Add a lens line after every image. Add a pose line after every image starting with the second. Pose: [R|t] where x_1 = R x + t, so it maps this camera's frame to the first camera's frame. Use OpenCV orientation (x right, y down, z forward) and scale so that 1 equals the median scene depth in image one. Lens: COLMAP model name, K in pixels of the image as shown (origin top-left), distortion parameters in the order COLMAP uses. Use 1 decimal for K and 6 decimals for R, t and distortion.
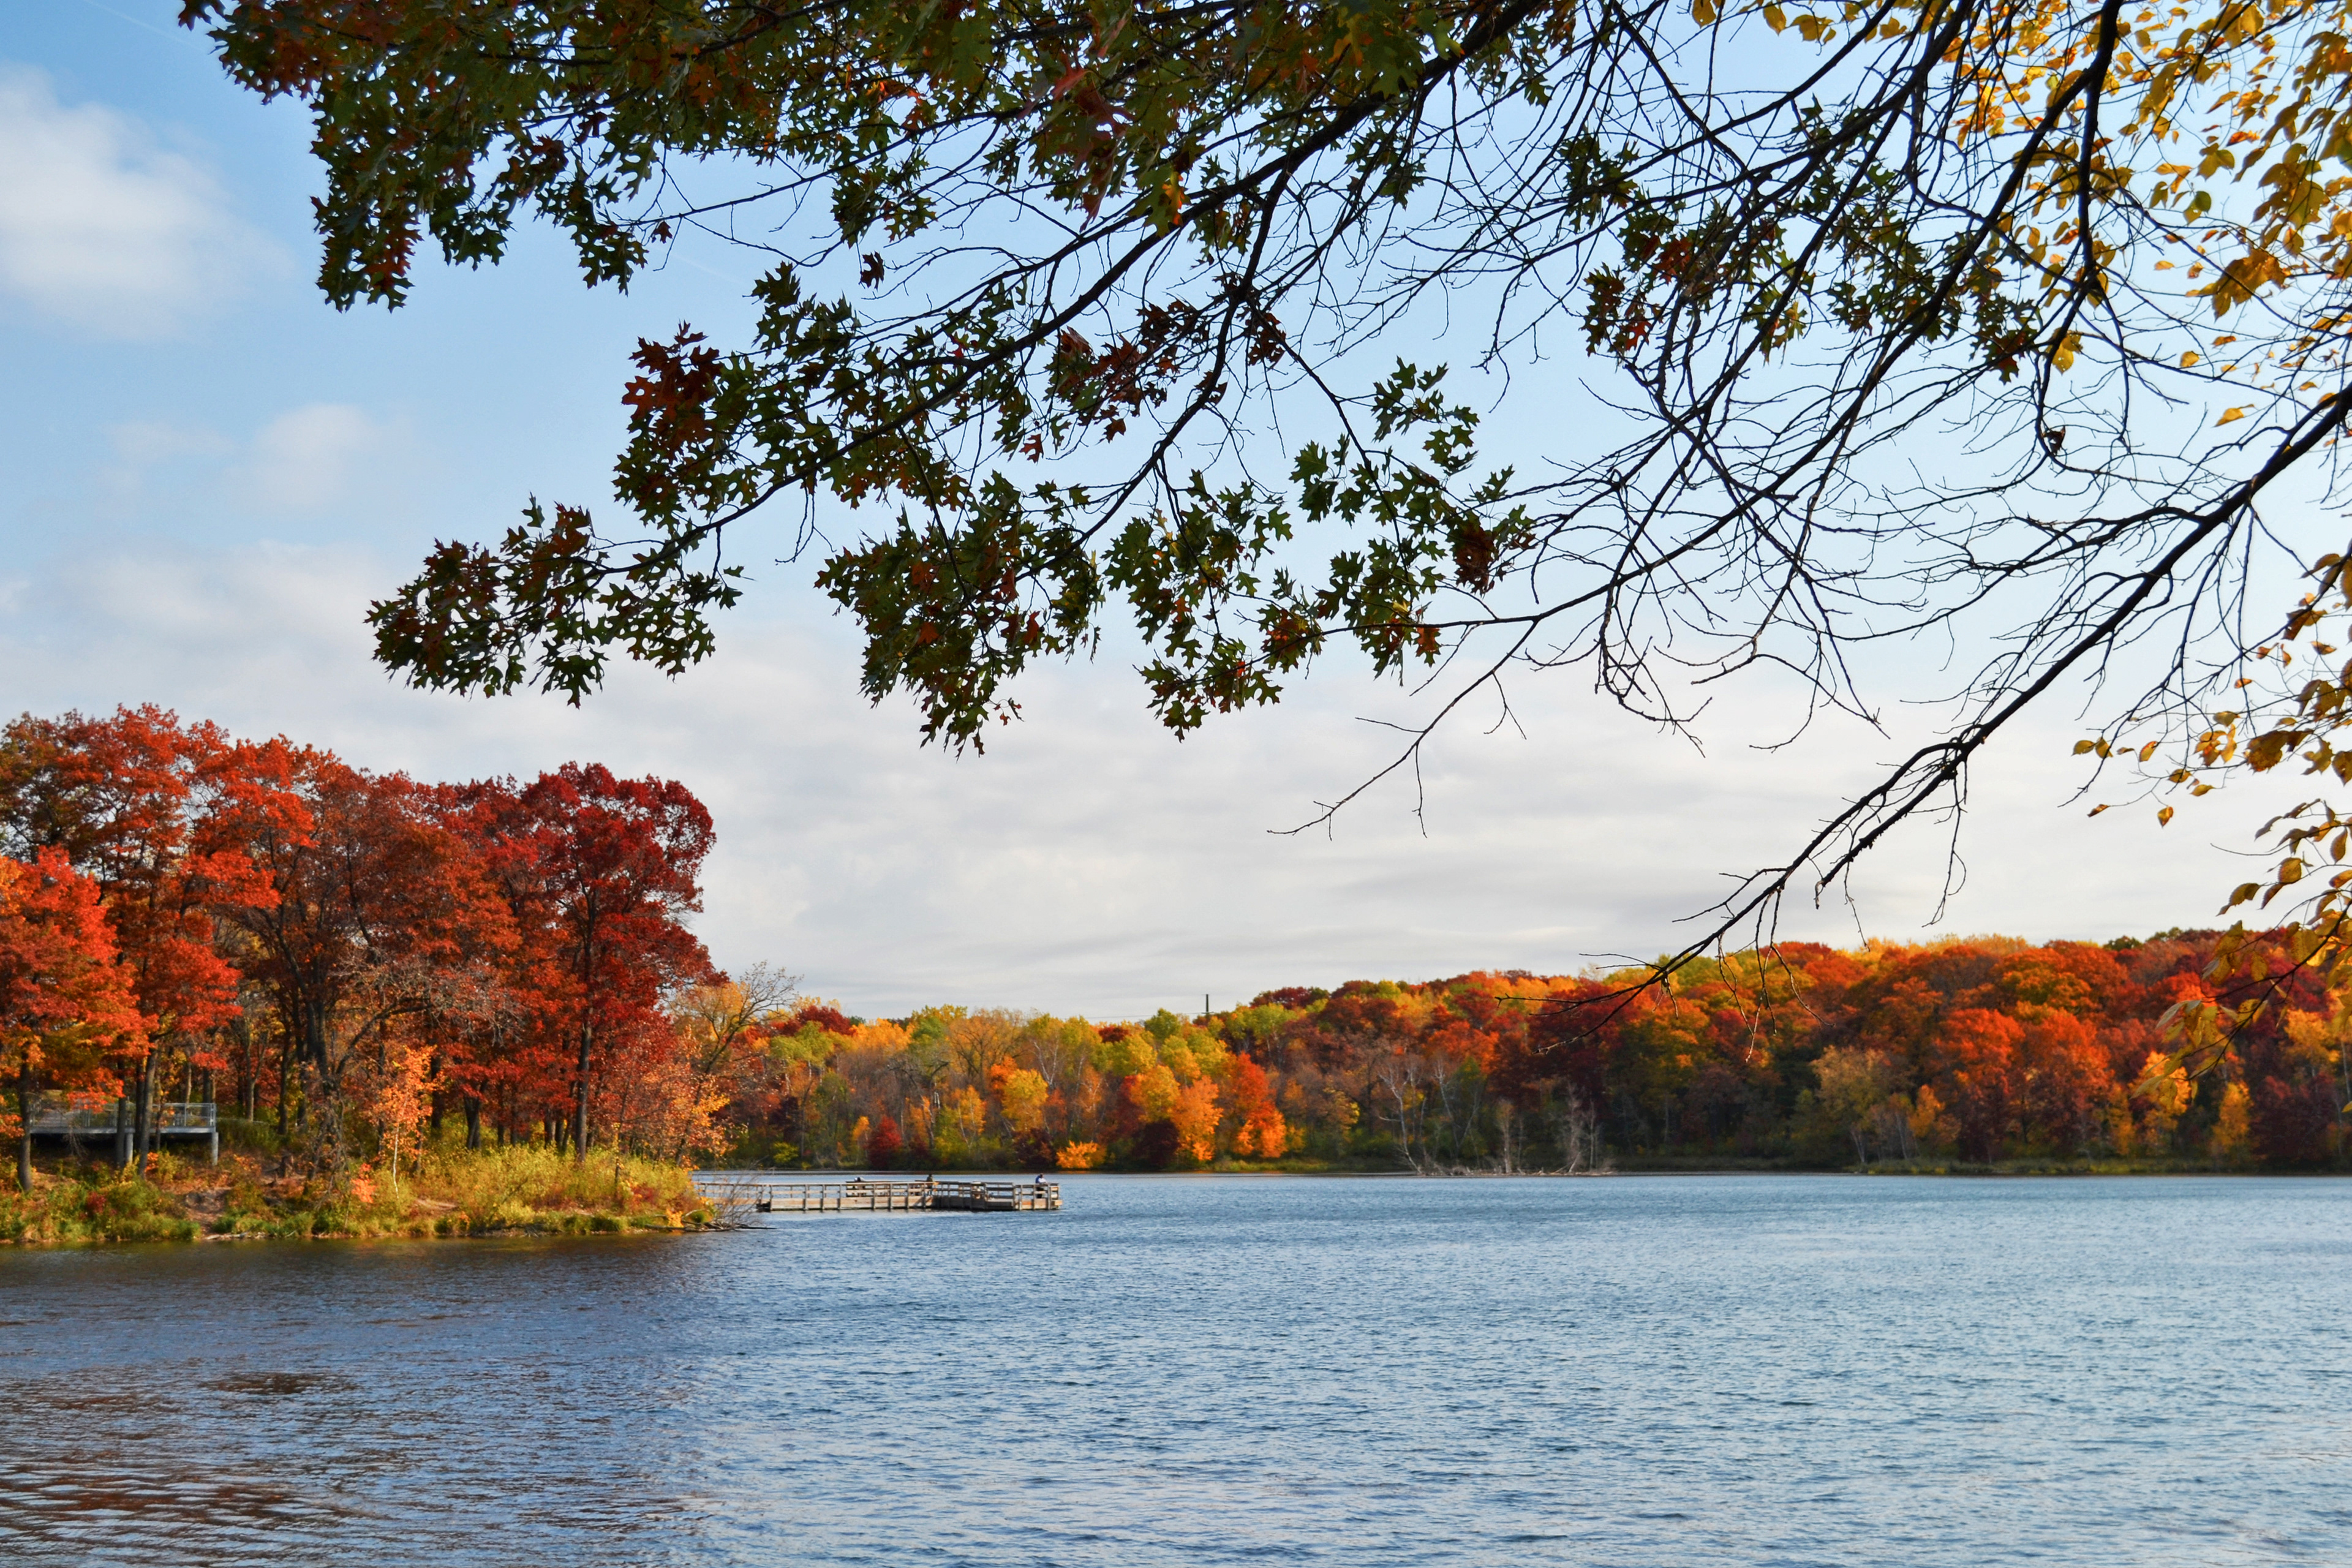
lens RADIAL K [[3262.3, 0, 1173.7], [0, 3262.3, 784.9], [0, 0, 1]] dist [0.001455, 0.000000]
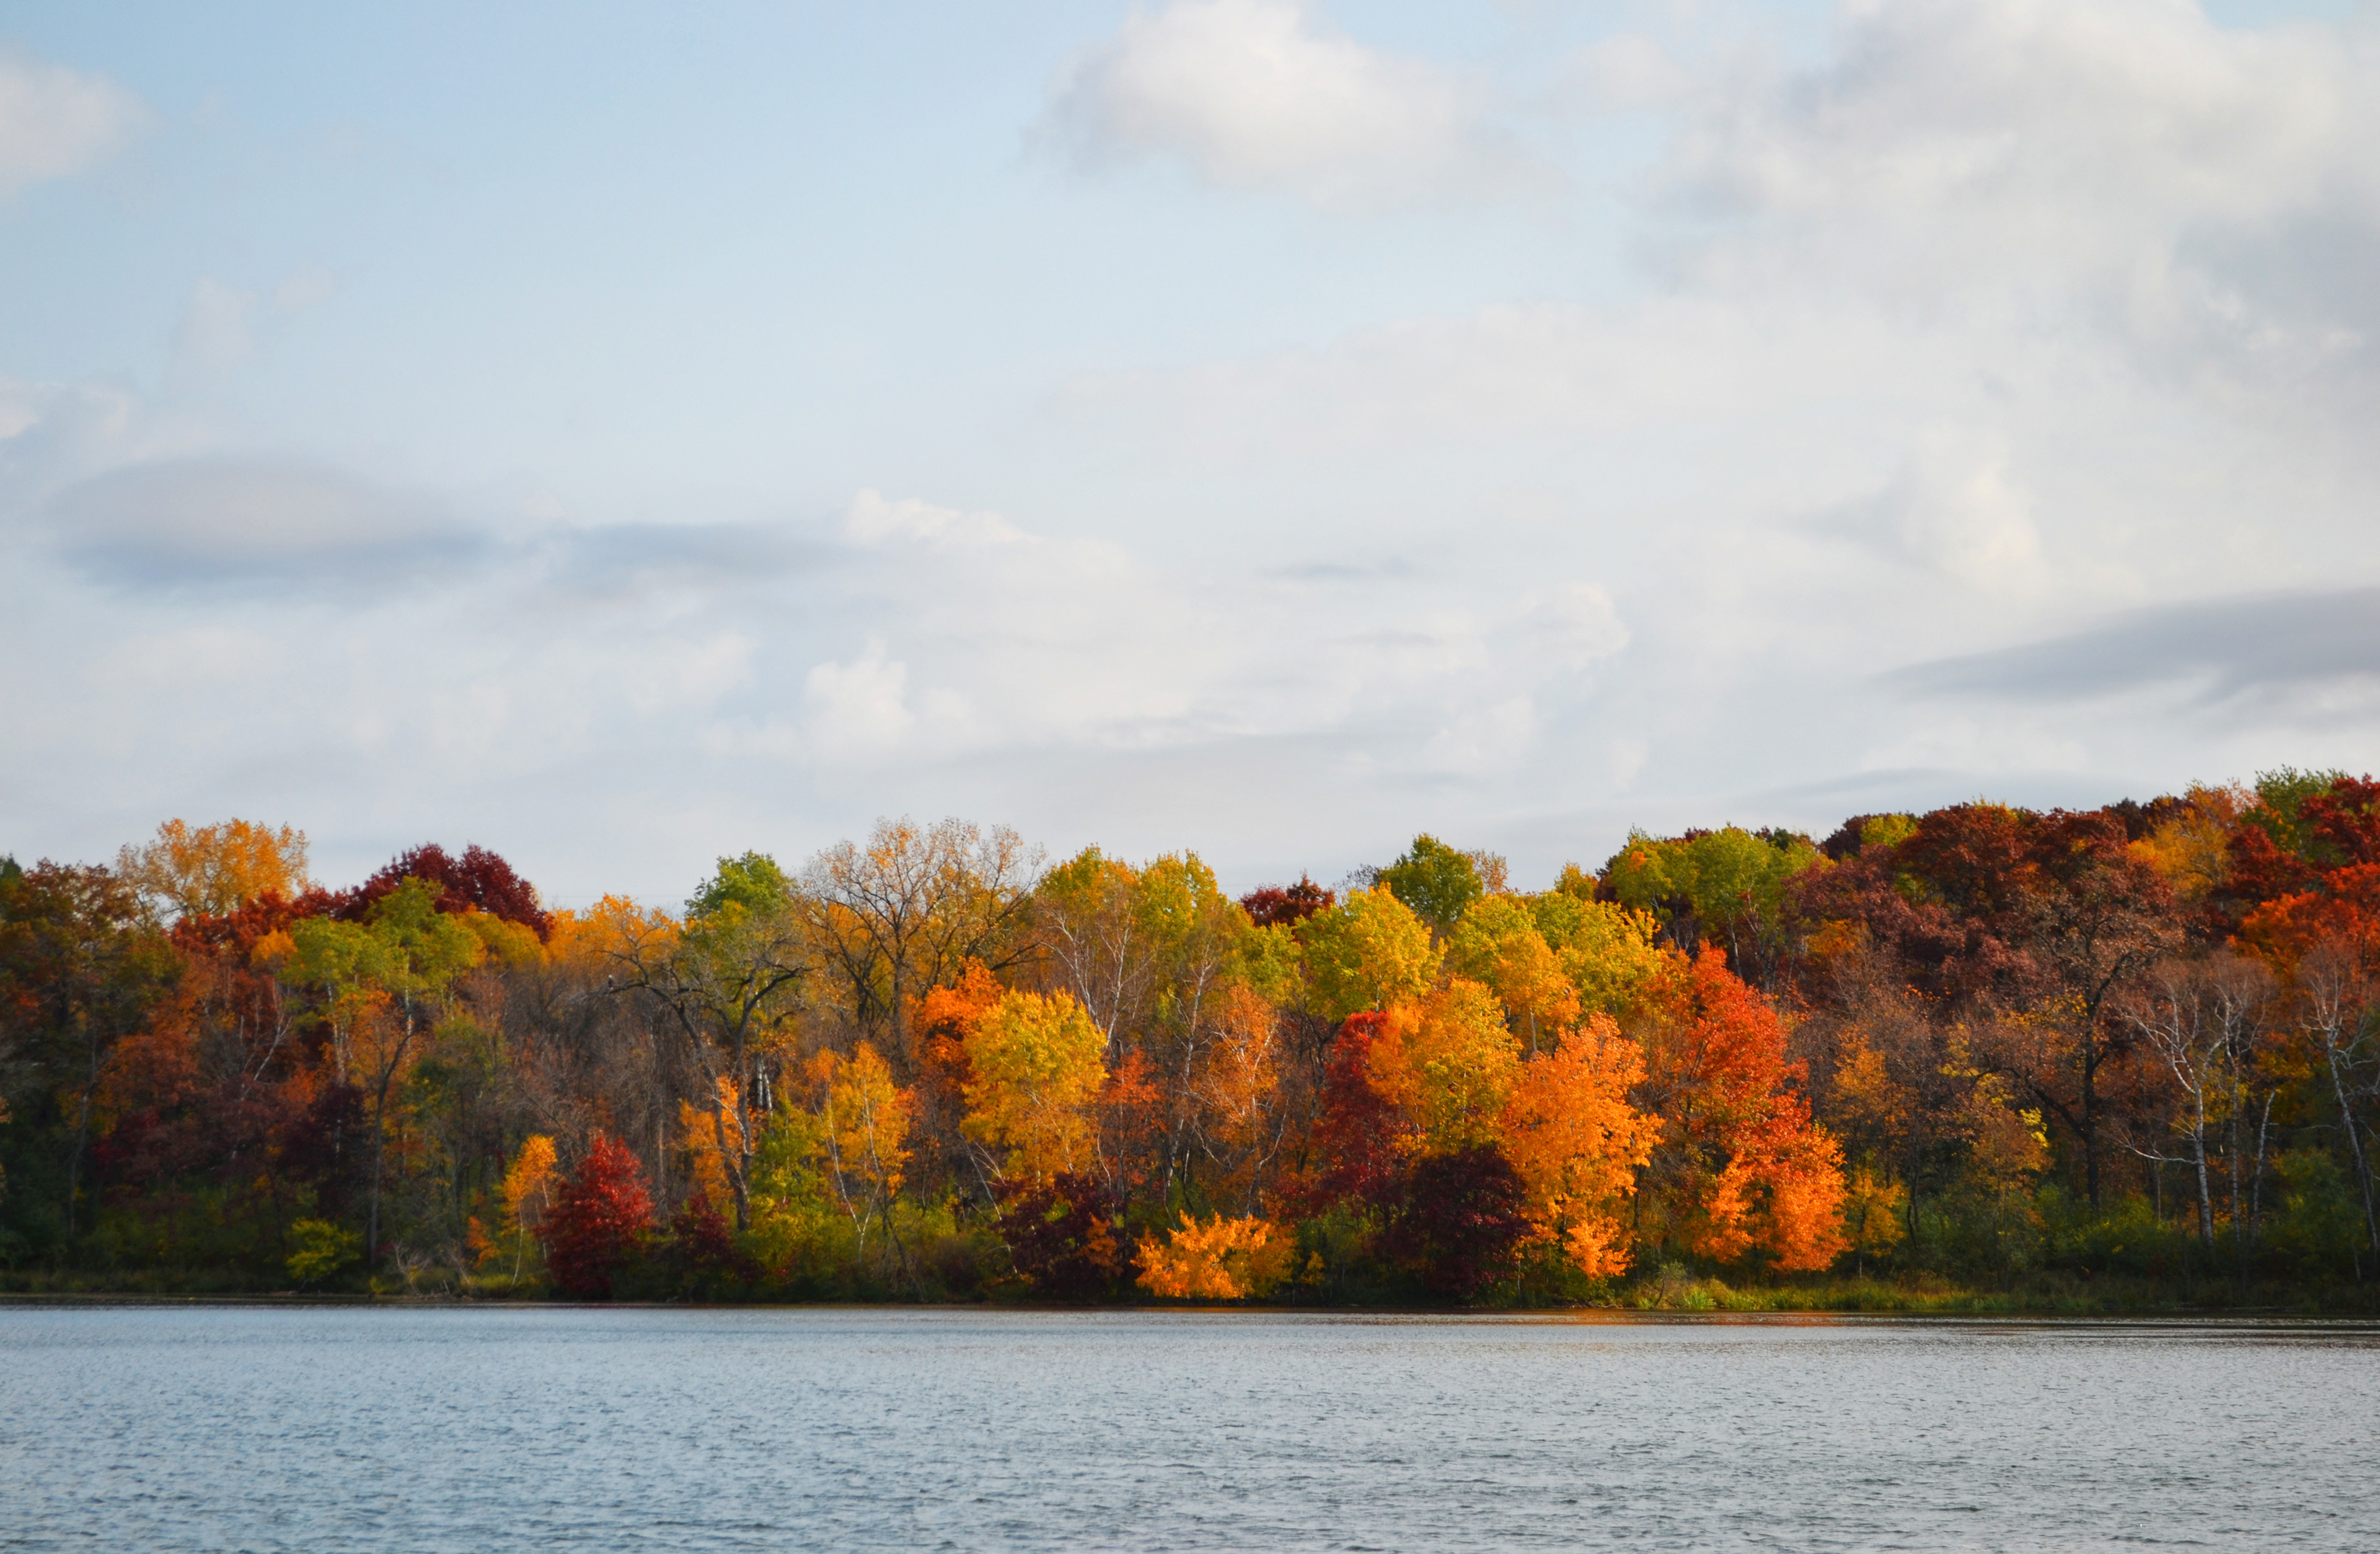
lens RADIAL K [[5712.8, 0, 1191.3], [0, 5712.8, 776.9], [0, 0, 1]] dist [0.064060, 0.000000]
pose [[0.999956, 0.008329, -0.004311, -0.027890], [-0.008221, 0.999666, 0.024489, 0.051975], [0.004514, -0.024453, 0.999691, 0.435198]]
